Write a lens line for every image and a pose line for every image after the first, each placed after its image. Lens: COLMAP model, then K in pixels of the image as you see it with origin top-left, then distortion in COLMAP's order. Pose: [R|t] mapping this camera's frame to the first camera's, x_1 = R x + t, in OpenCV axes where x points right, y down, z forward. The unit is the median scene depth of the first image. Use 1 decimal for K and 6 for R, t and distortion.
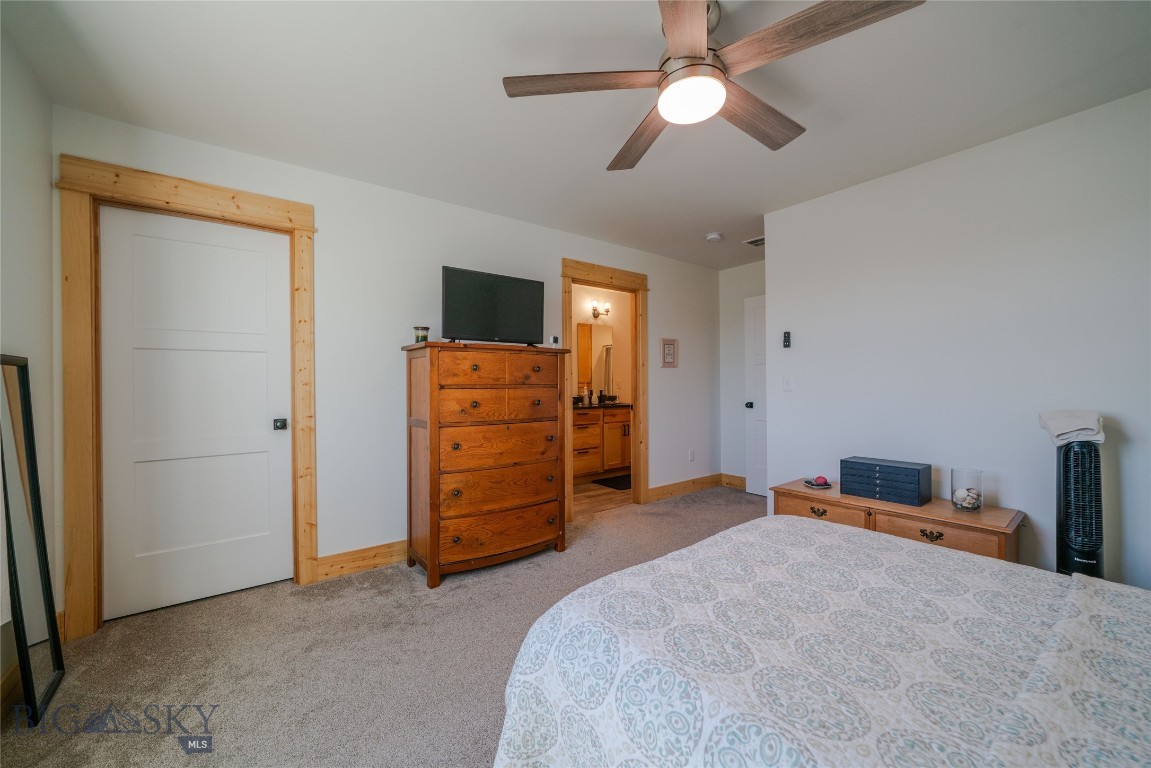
lens RADIAL K [[455.4, 0, 571.3], [0, 455.4, 386.6], [0, 0, 1]] dist [0.000339, 0.000052]
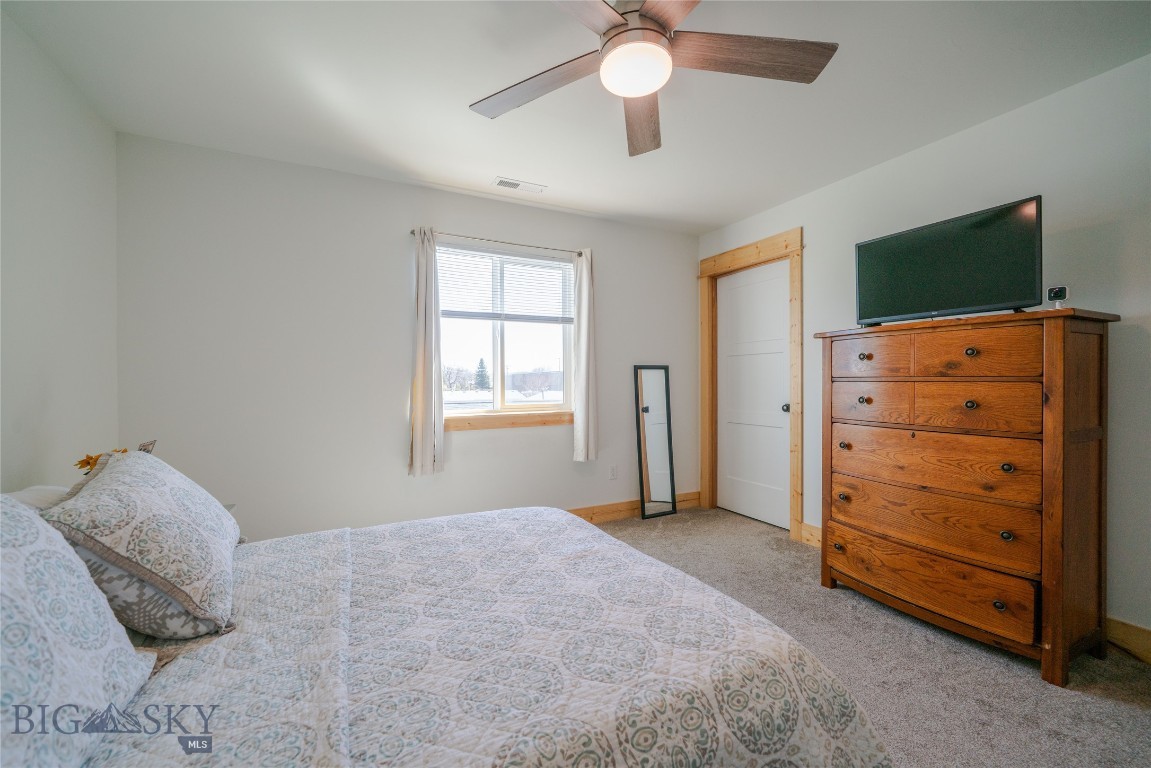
lens RADIAL K [[455.4, 0, 573.6], [0, 455.4, 383.1], [0, 0, 1]] dist [0.000339, 0.000052]
pose [[-0.179228, 0.014294, -0.983704, 0.709754], [-0.000744, 0.999892, 0.014665, -0.004479], [0.983807, 0.003360, -0.179198, 0.619201]]
